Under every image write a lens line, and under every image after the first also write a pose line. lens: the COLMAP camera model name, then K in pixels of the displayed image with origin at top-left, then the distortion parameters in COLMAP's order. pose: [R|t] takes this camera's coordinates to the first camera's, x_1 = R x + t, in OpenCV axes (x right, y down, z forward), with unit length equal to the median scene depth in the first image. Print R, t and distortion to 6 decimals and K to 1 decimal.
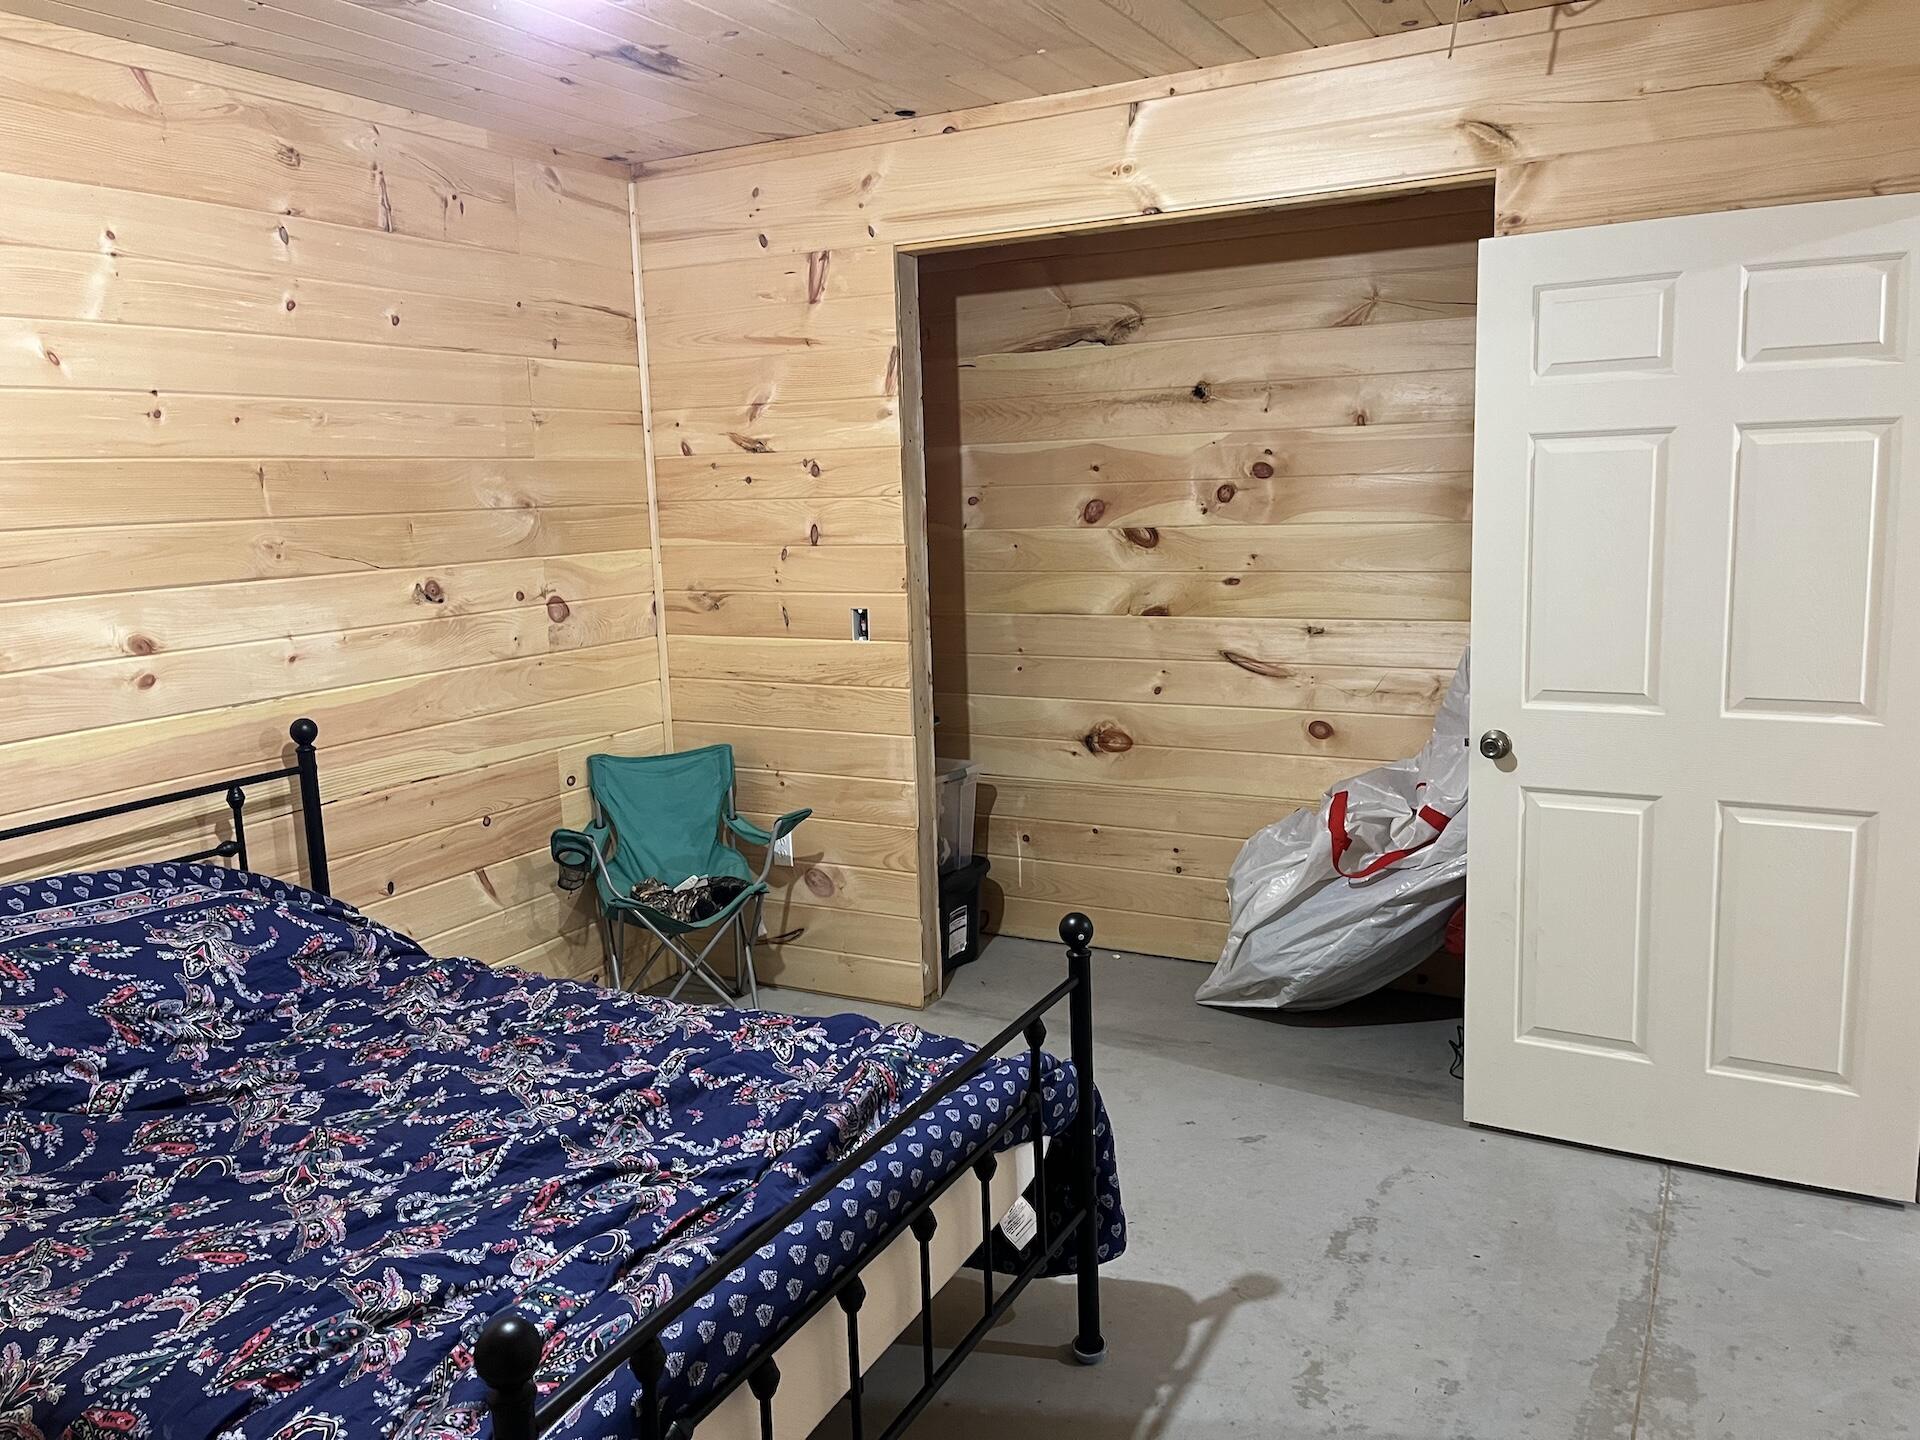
lens RADIAL K [[1449.9, 0, 963.4], [0, 1449.9, 712.2], [0, 0, 1]] dist [0.073164, -0.090634]
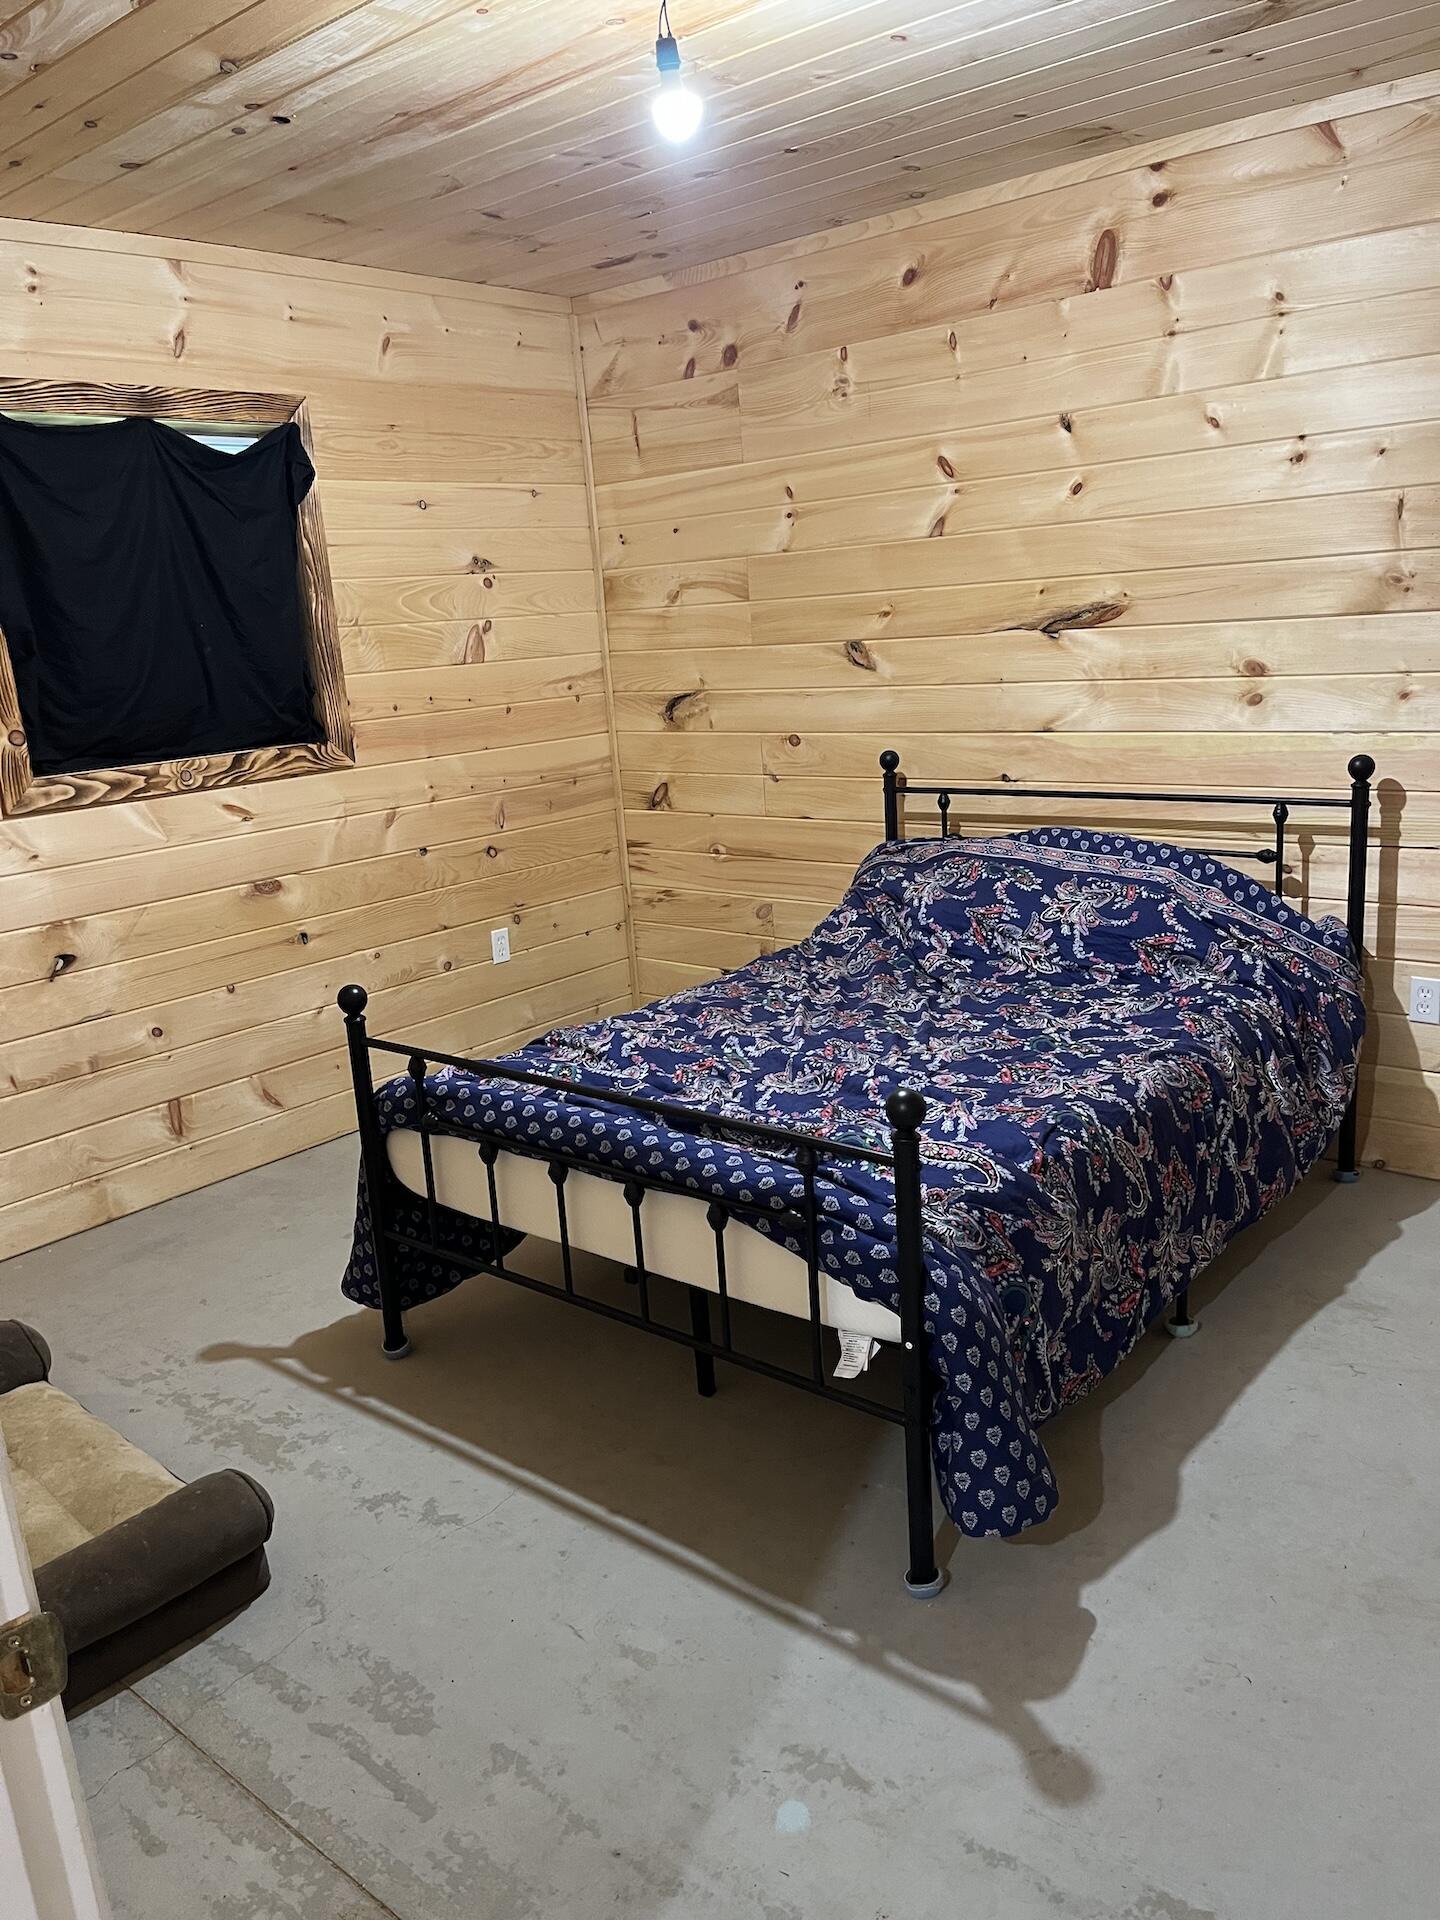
lens RADIAL K [[1449.9, 0, 735.6], [0, 1449.9, 965.4], [0, 0, 1]] dist [0.073164, -0.090634]
pose [[-0.215255, 0.280197, -0.935497, 0.673318], [-0.083138, 0.949218, 0.303436, -0.136636], [0.973013, 0.143091, -0.181029, 0.817590]]
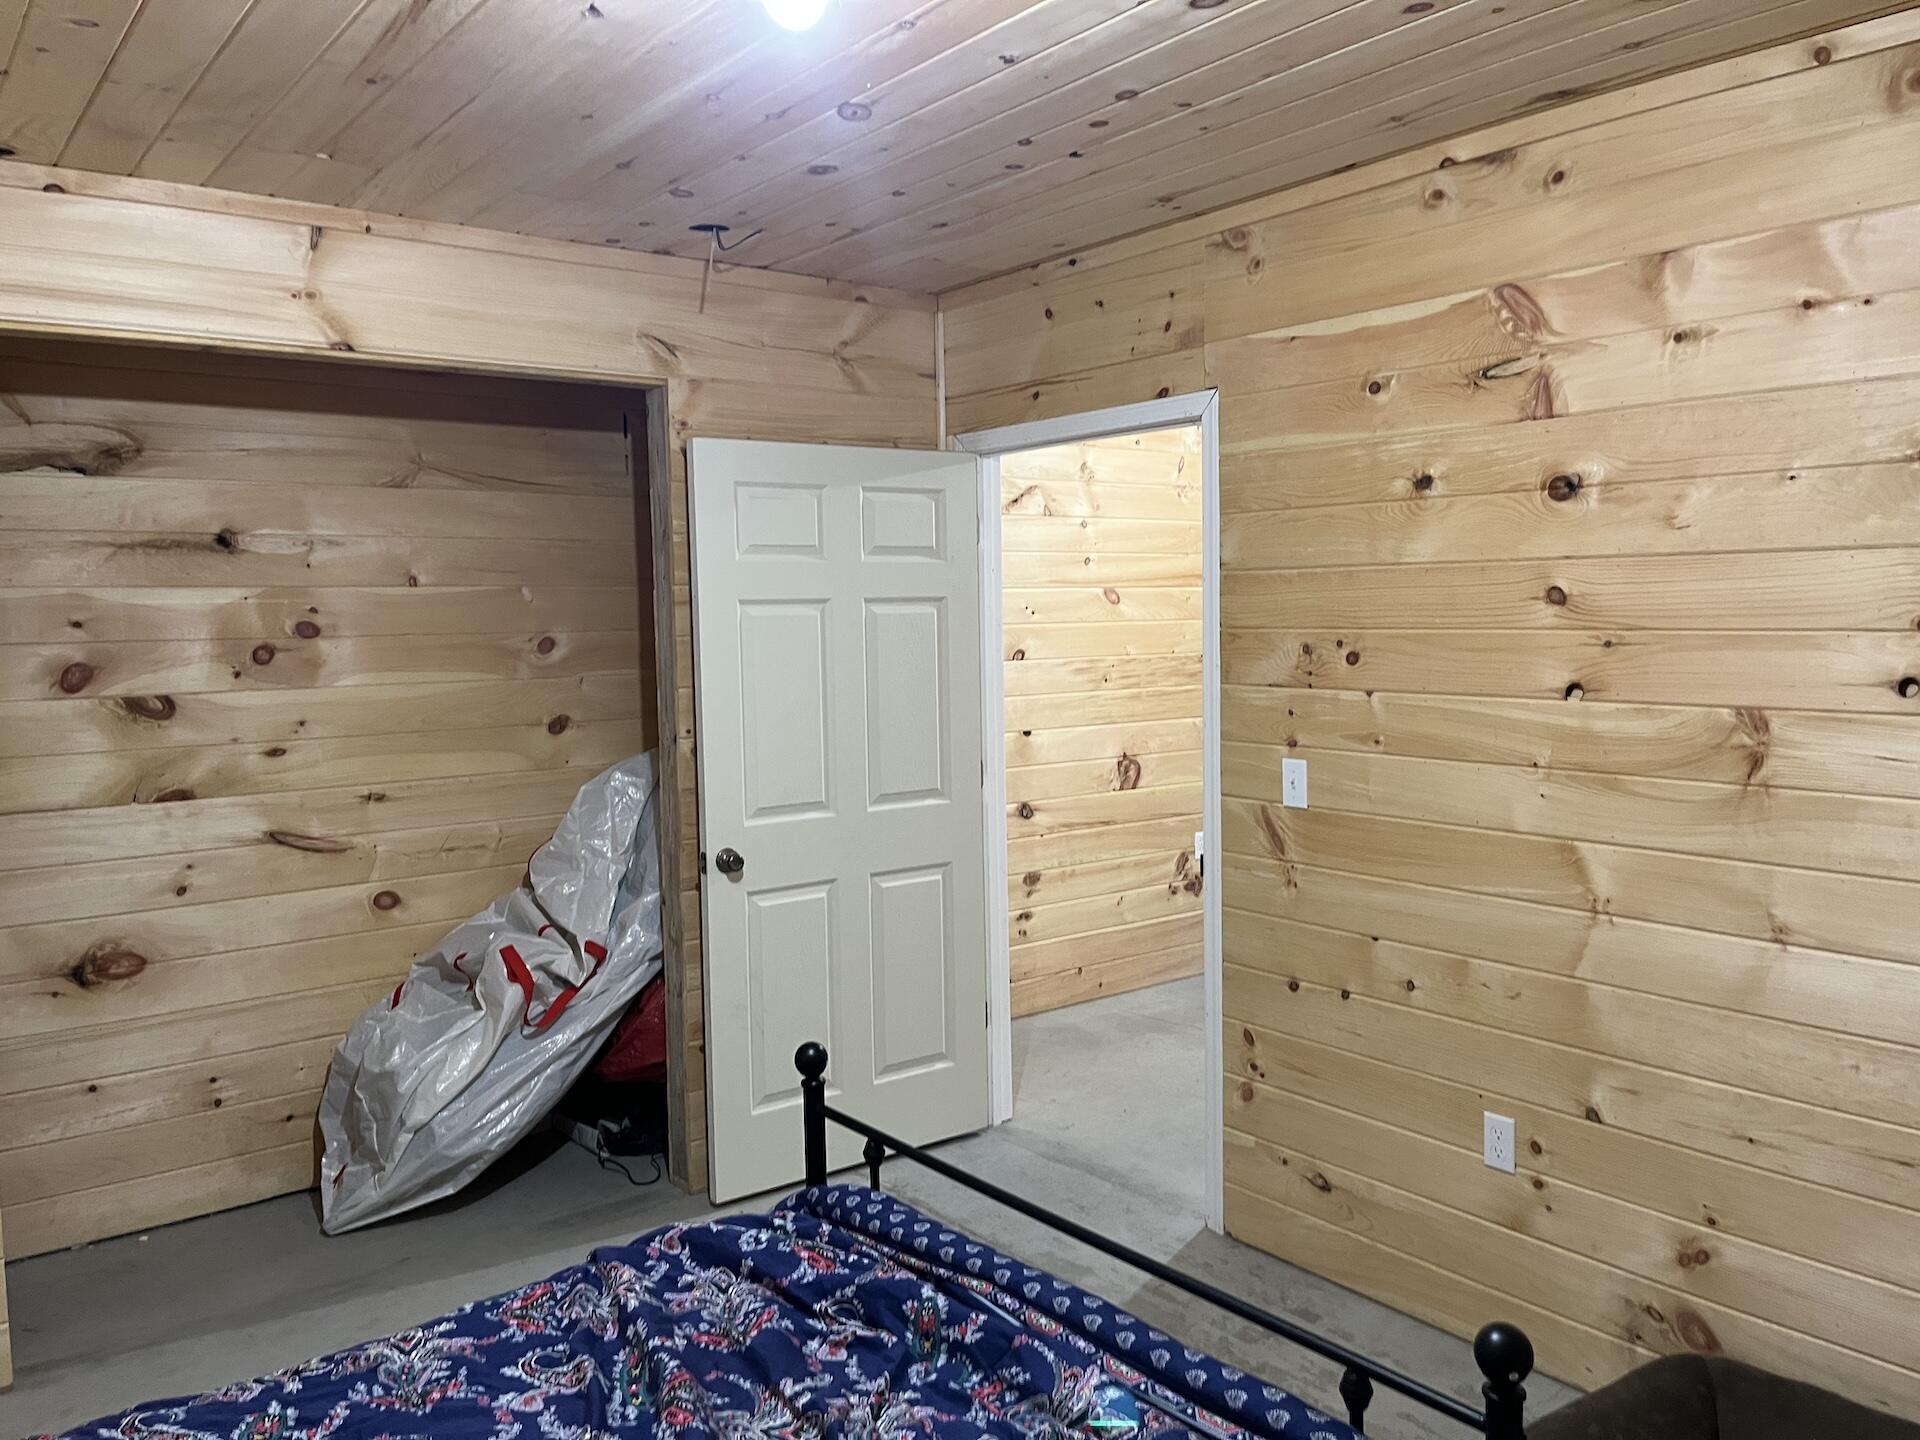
lens RADIAL K [[1449.9, 0, 956.3], [0, 1449.9, 722.4], [0, 0, 1]] dist [0.073164, -0.090634]
pose [[0.409309, -0.048499, 0.911106, -0.631903], [0.151374, 0.988357, -0.015392, -0.042965], [-0.899751, 0.144218, 0.411884, 0.347904]]
